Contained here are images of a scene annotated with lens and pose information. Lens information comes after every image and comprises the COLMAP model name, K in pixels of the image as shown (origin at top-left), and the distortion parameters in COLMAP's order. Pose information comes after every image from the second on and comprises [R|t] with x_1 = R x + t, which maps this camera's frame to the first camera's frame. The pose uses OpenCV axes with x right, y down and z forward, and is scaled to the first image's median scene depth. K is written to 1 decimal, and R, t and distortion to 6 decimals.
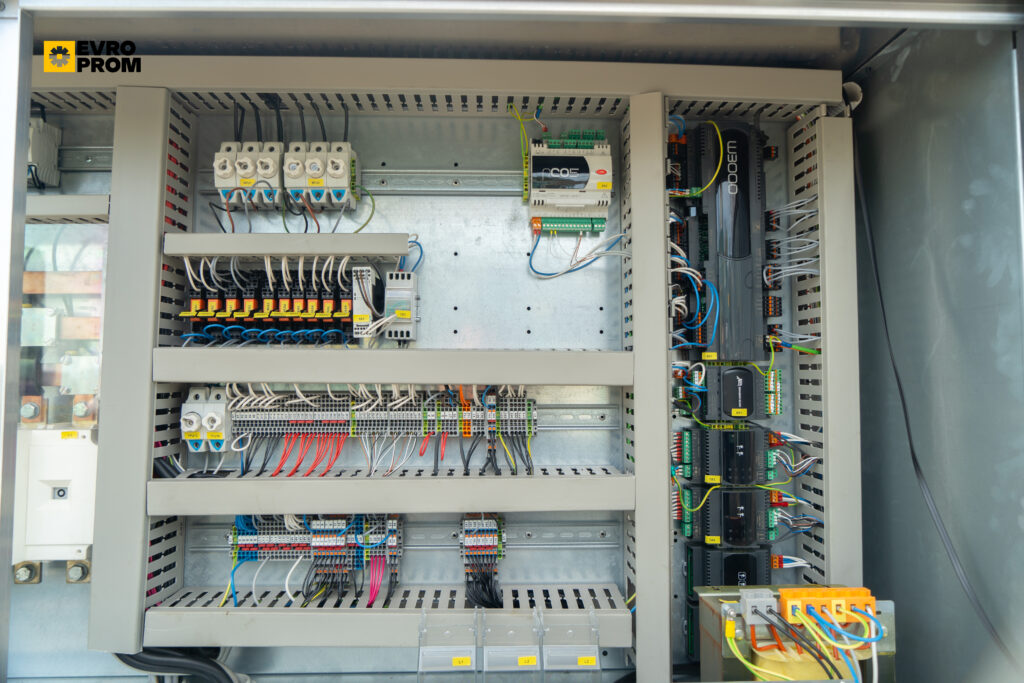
lens RADIAL K [[719.5, 0, 526.7], [0, 719.5, 333.0], [0, 0, 1]] dist [-0.016762, 0.013635]
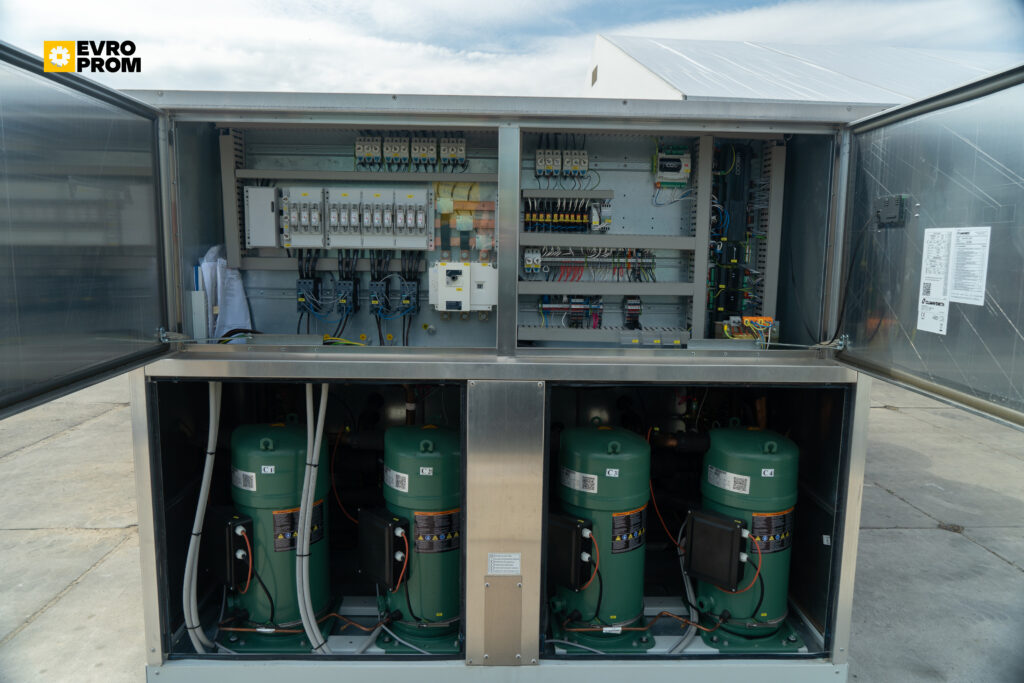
lens RADIAL K [[719.5, 0, 522.1], [0, 719.5, 342.4], [0, 0, 1]] dist [-0.016762, 0.013635]
pose [[0.999844, 0.017430, -0.002954, -0.465829], [-0.016579, 0.982486, 0.185597, -0.071620], [0.006137, -0.185519, 0.982622, -1.641284]]
